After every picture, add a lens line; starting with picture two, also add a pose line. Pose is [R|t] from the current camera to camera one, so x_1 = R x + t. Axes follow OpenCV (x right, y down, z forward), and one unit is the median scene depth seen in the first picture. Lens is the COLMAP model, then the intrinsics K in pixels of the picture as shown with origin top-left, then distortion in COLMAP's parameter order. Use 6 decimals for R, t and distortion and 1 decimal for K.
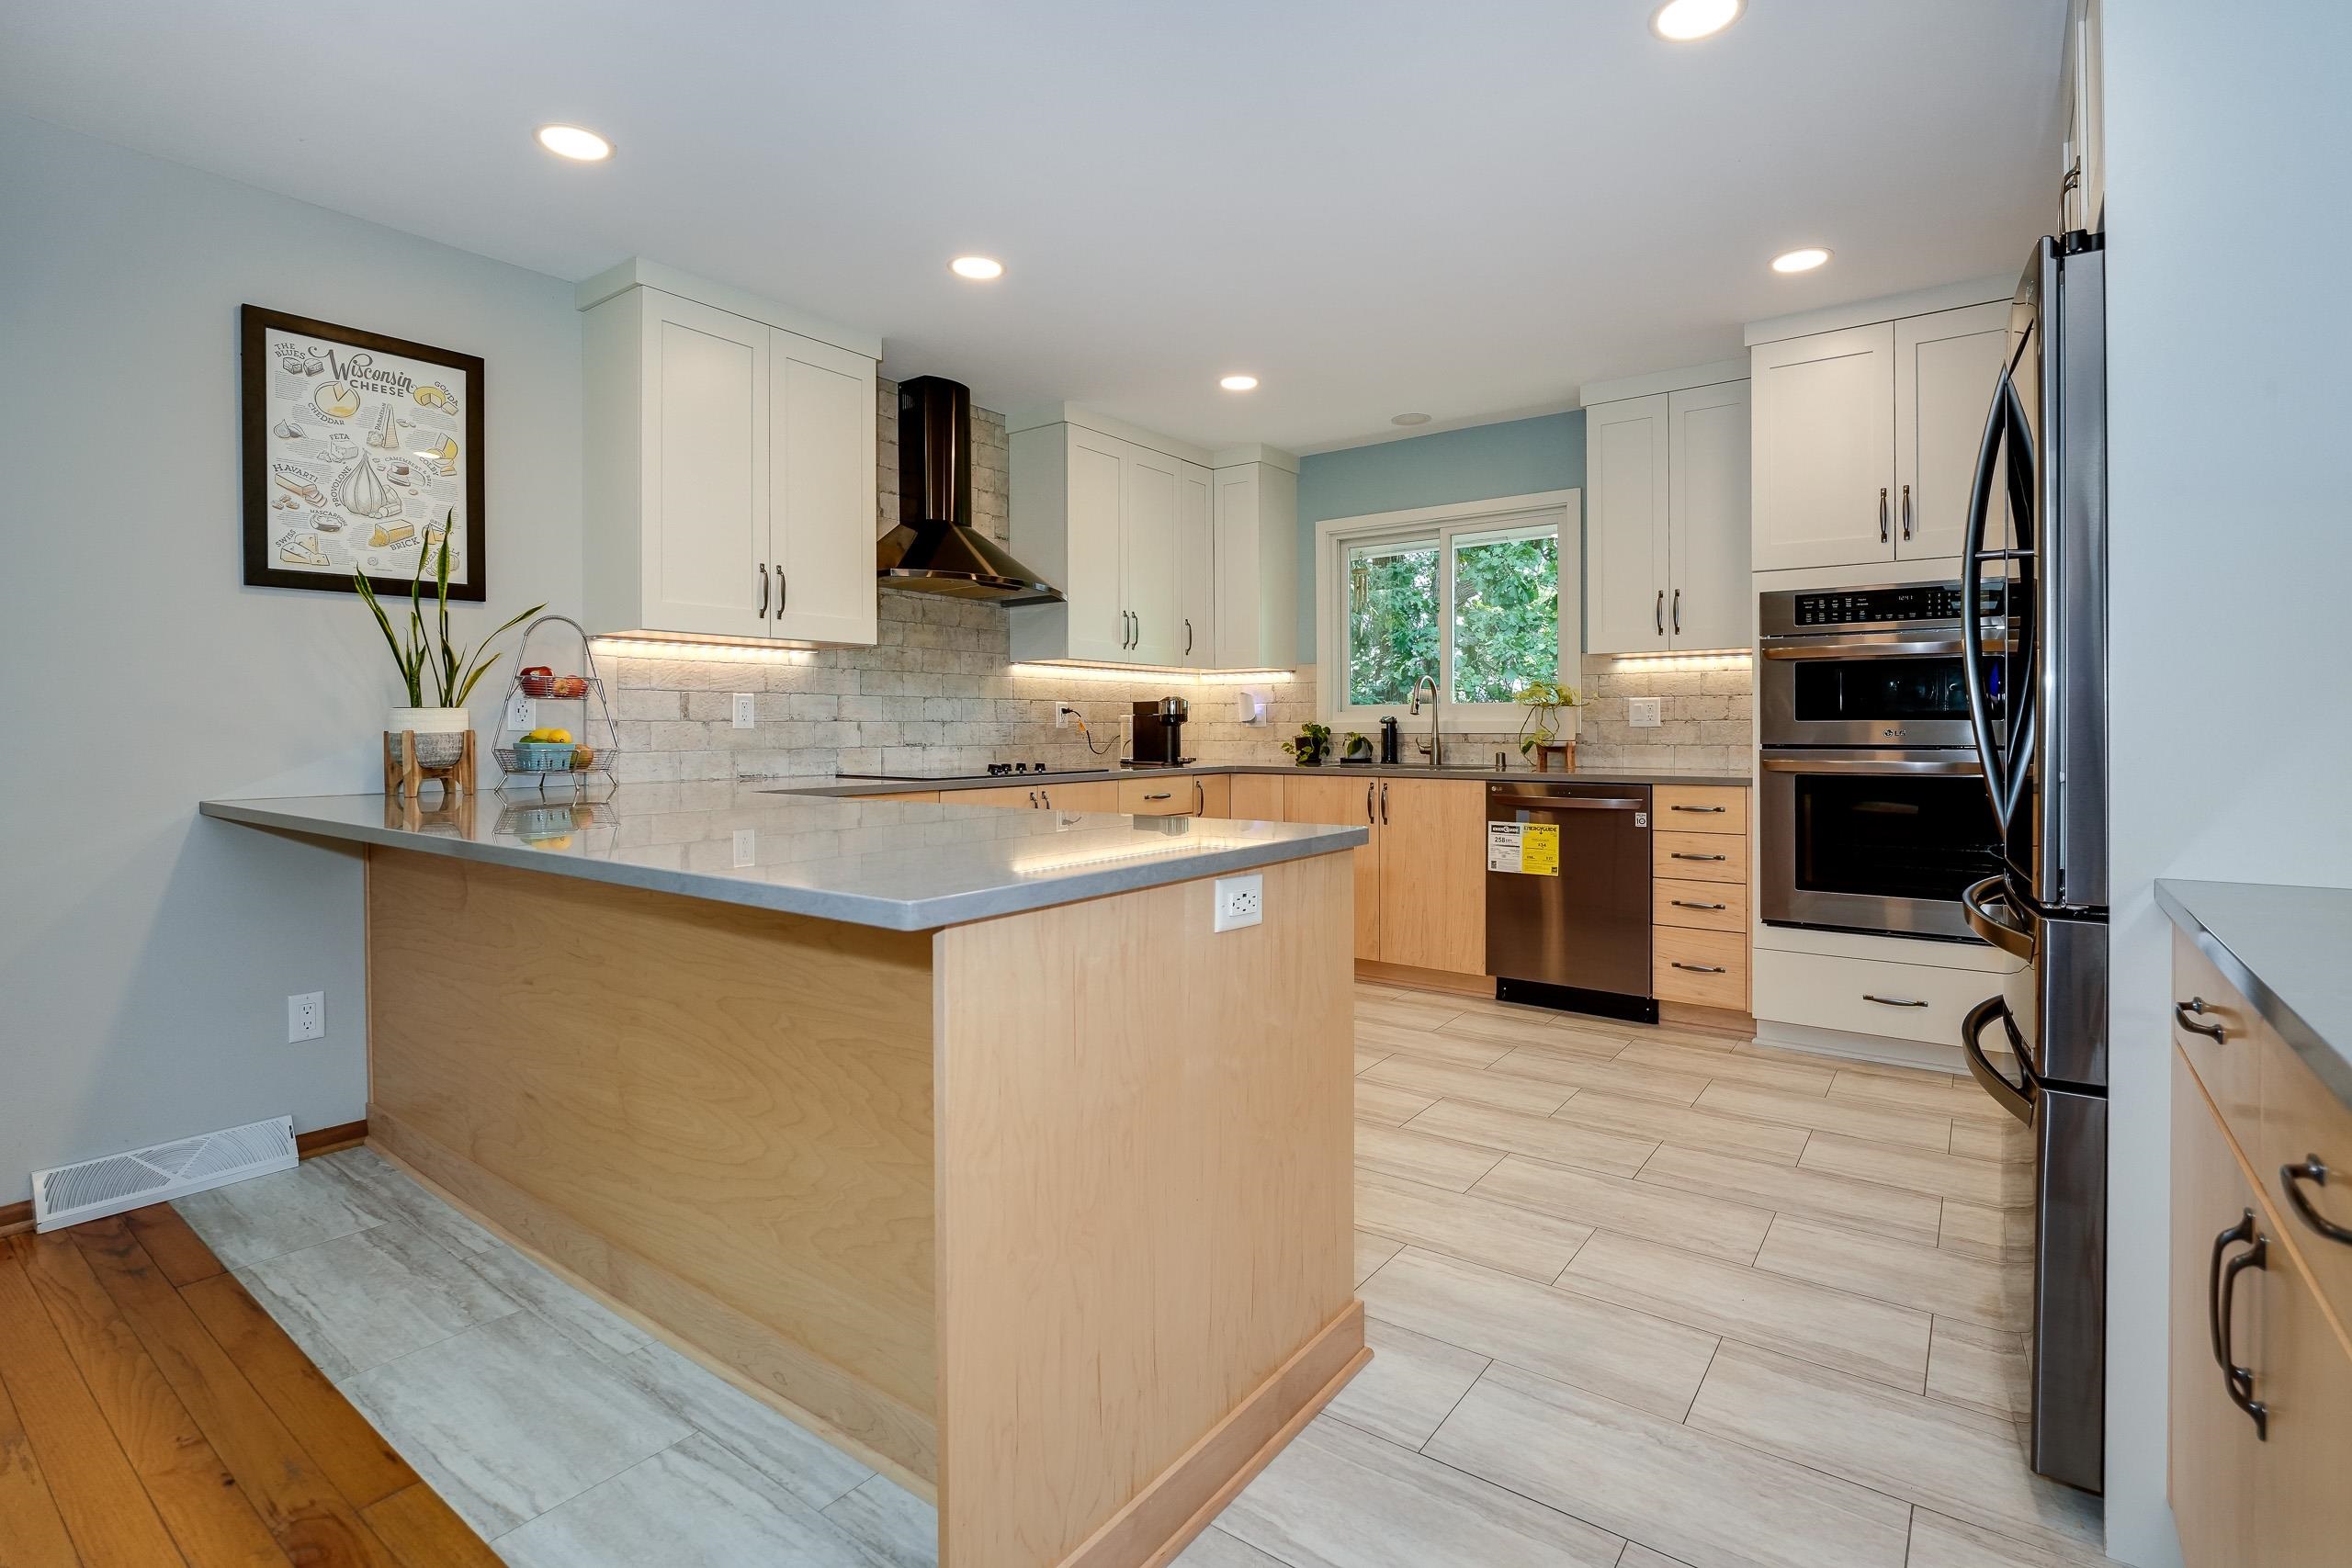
lens RADIAL K [[1061.4, 0, 1206.3], [0, 1061.4, 723.1], [0, 0, 1]] dist [-0.014078, -0.000084]
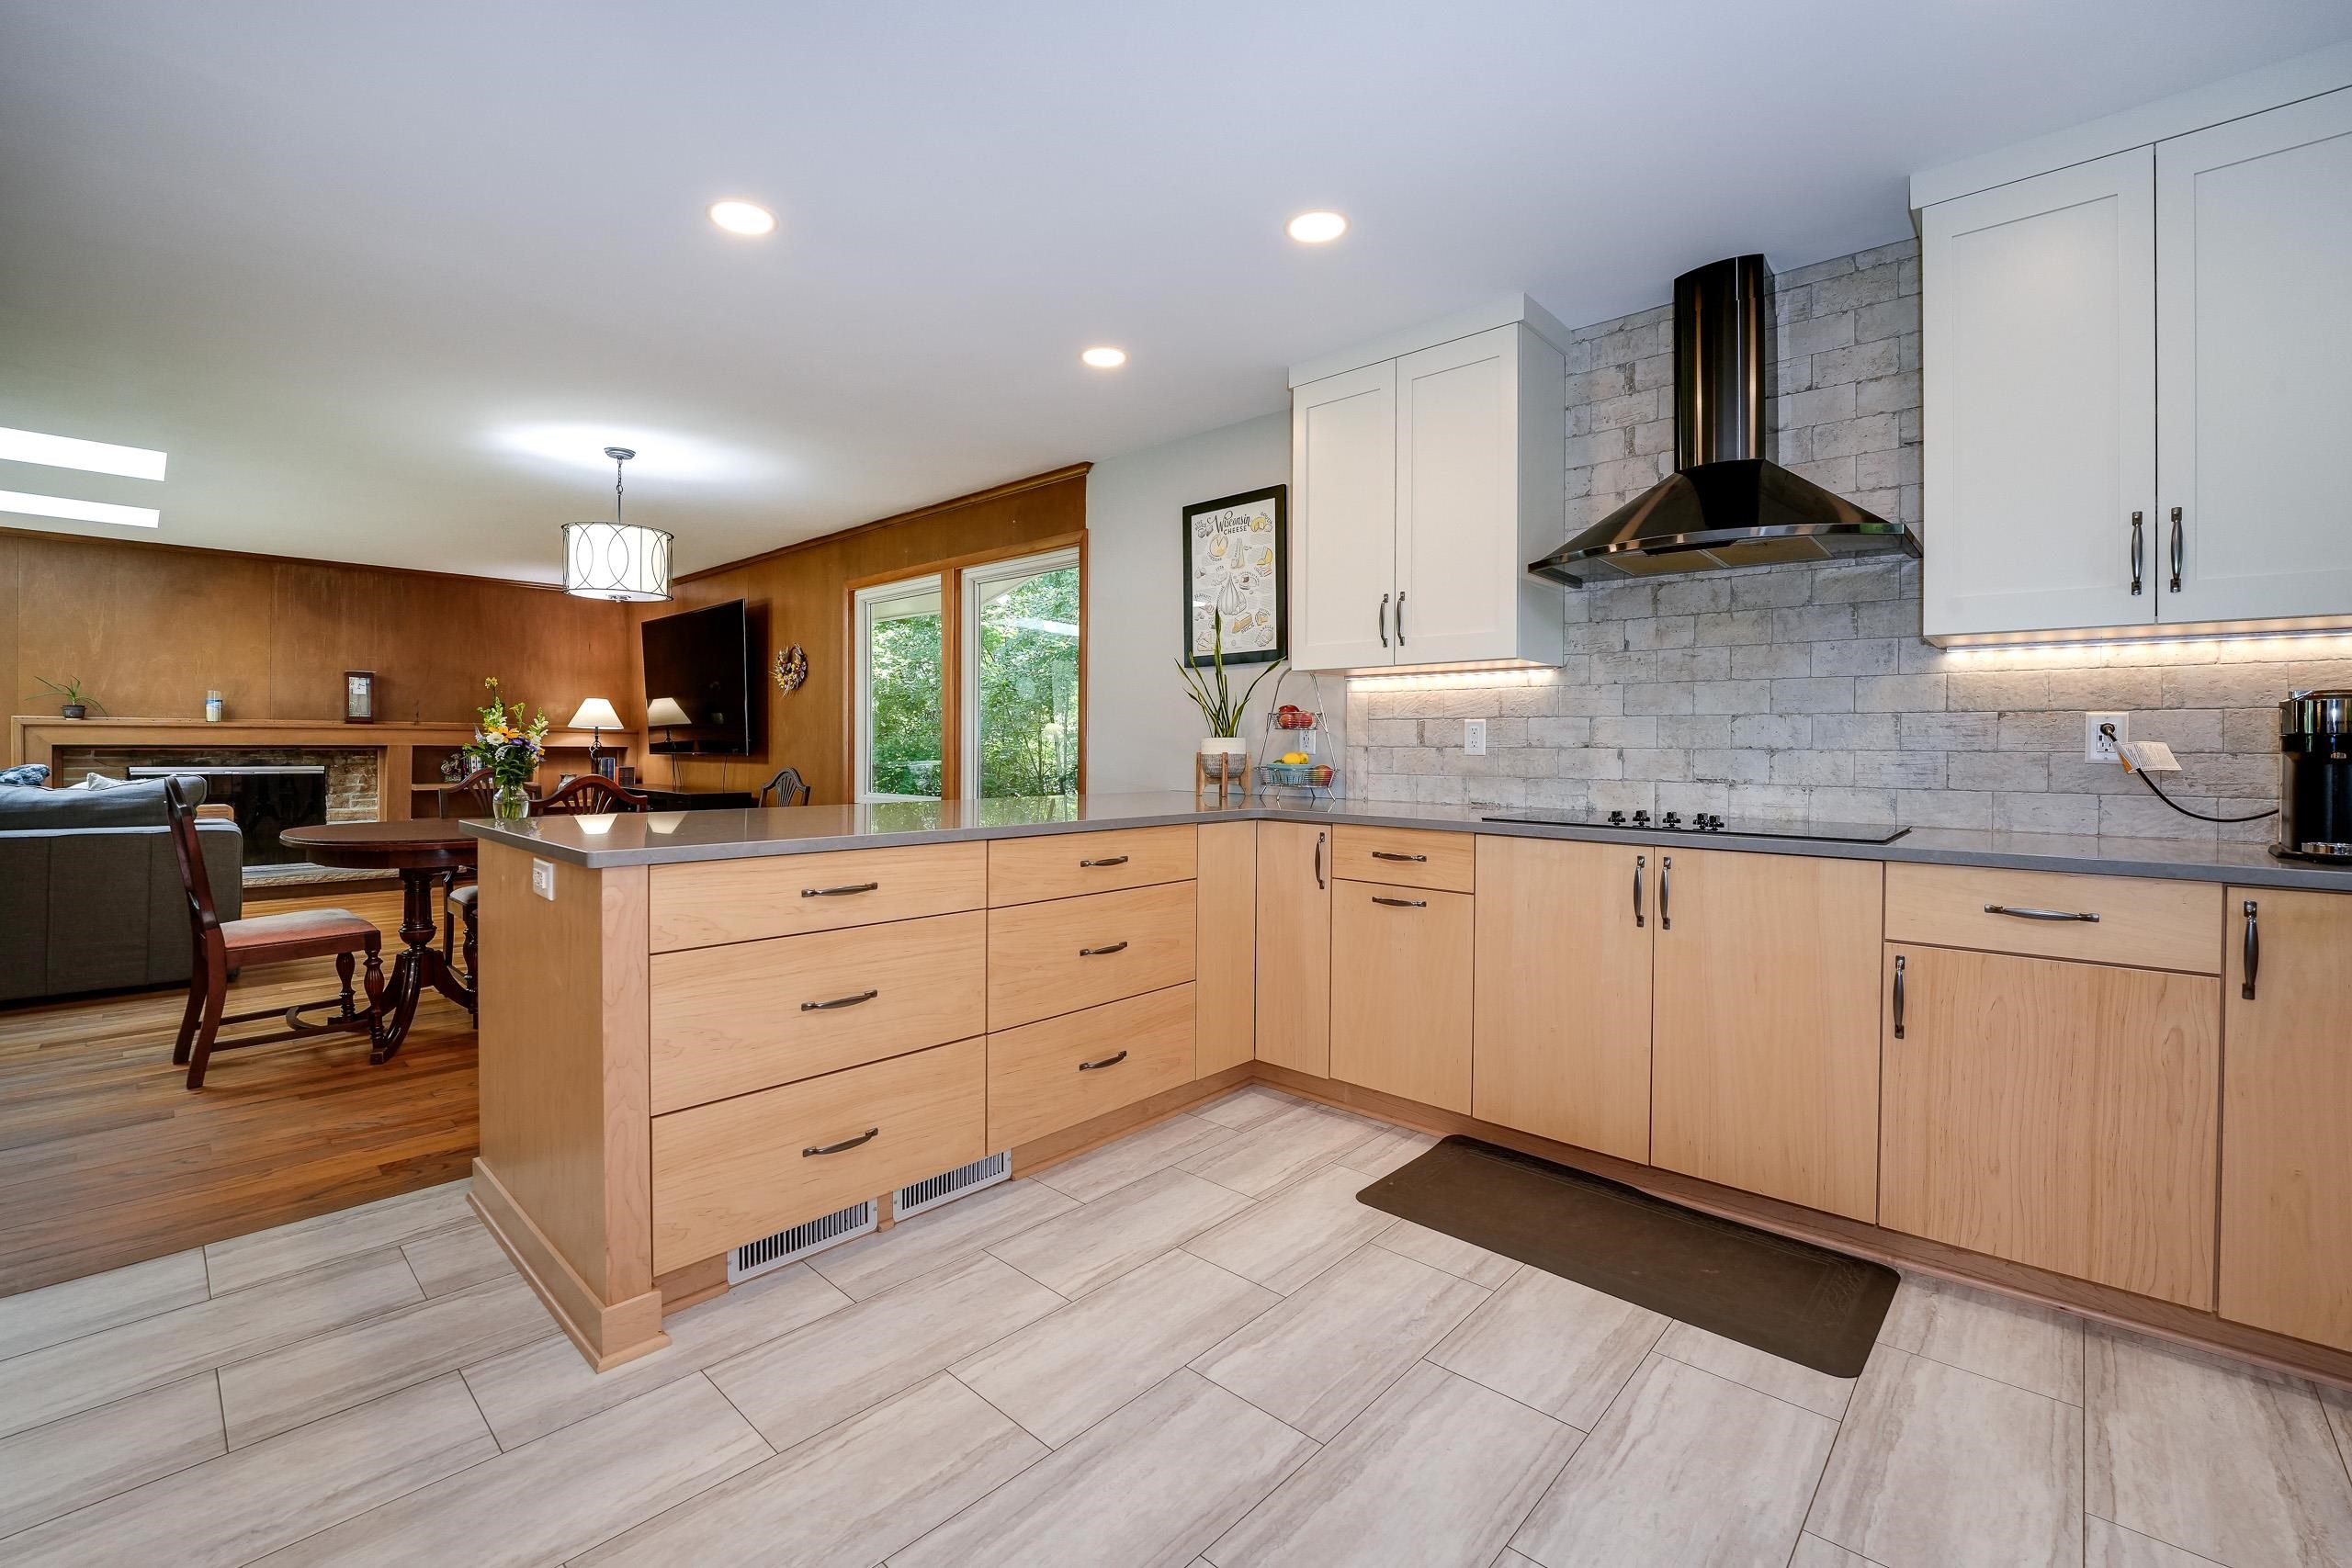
lens RADIAL K [[995.4, 0, 1184.1], [0, 995.4, 750.9], [0, 0, 1]] dist [-0.026927, 0.000312]
pose [[-0.107517, 0.006853, -0.994180, 0.449374], [-0.003822, 0.999966, 0.007307, -0.003493], [0.994196, 0.004585, -0.107487, 0.725427]]
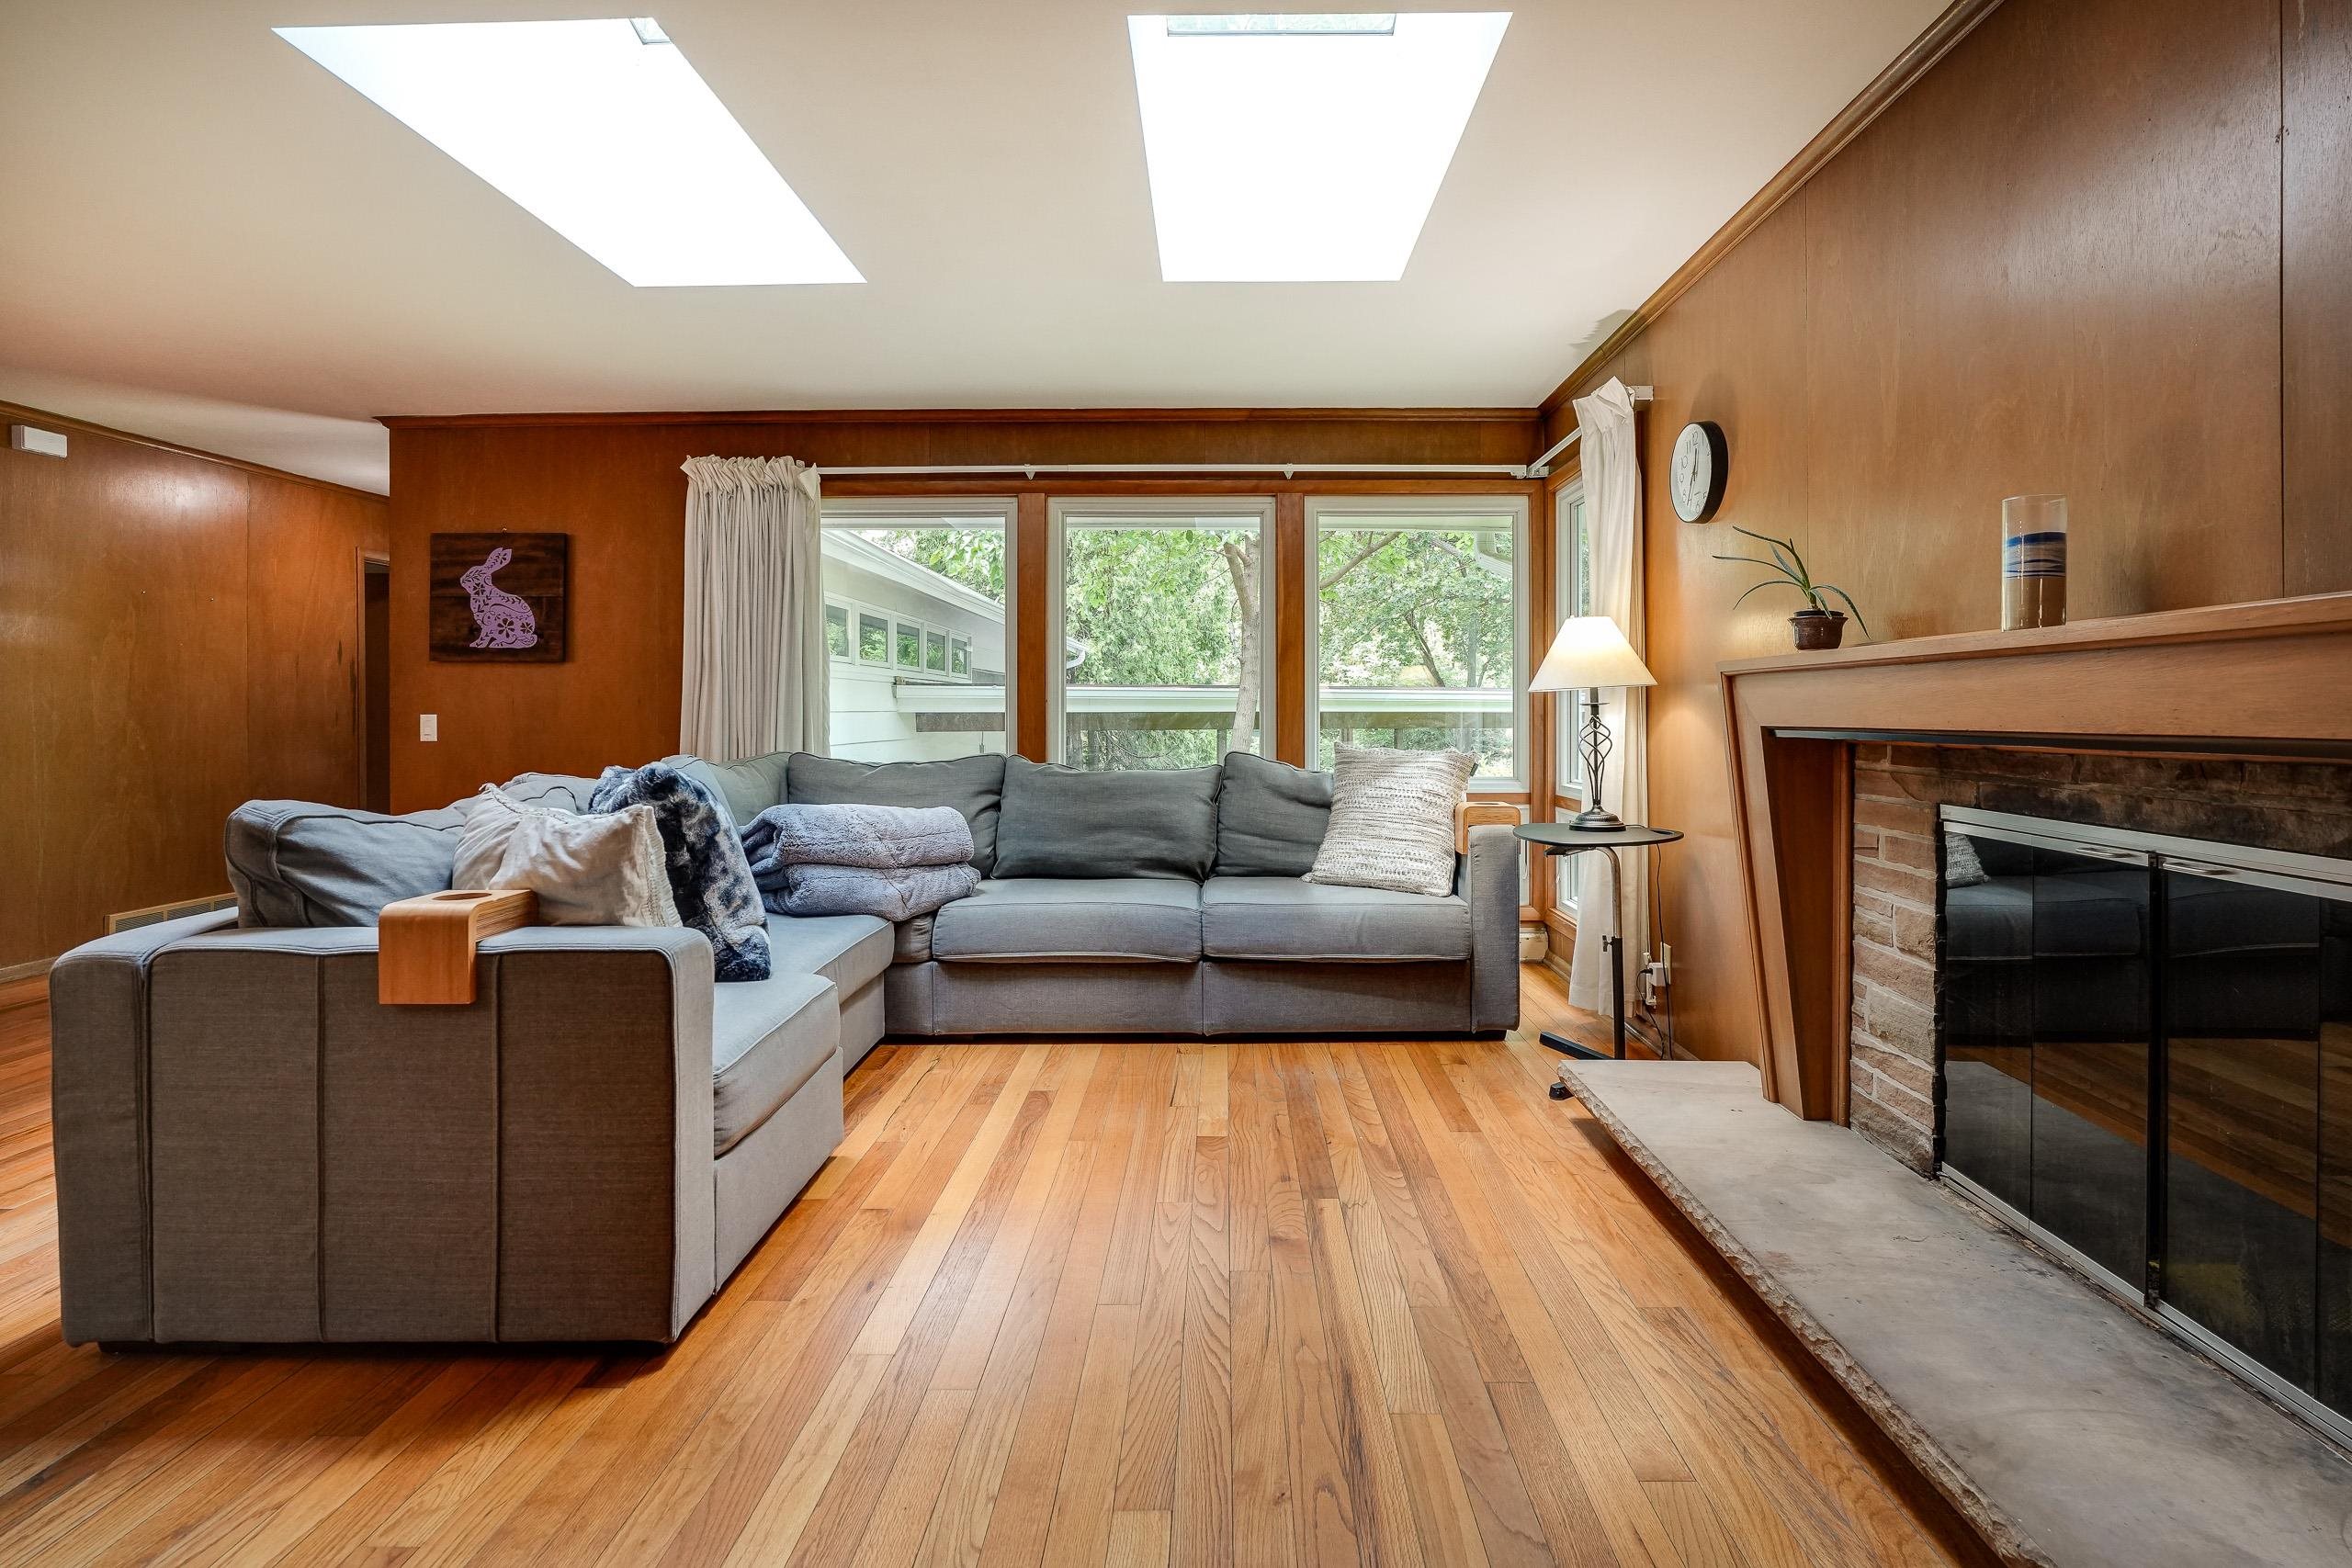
lens RADIAL K [[1106.1, 0, 1183.6], [0, 1106.1, 735.9], [0, 0, 1]] dist [-0.014745, -0.000032]
pose [[-0.583713, -0.013689, 0.811844, -1.138804], [0.000402, 0.999853, 0.017148, -0.001512], [-0.811960, 0.010336, -0.583622, -0.544348]]
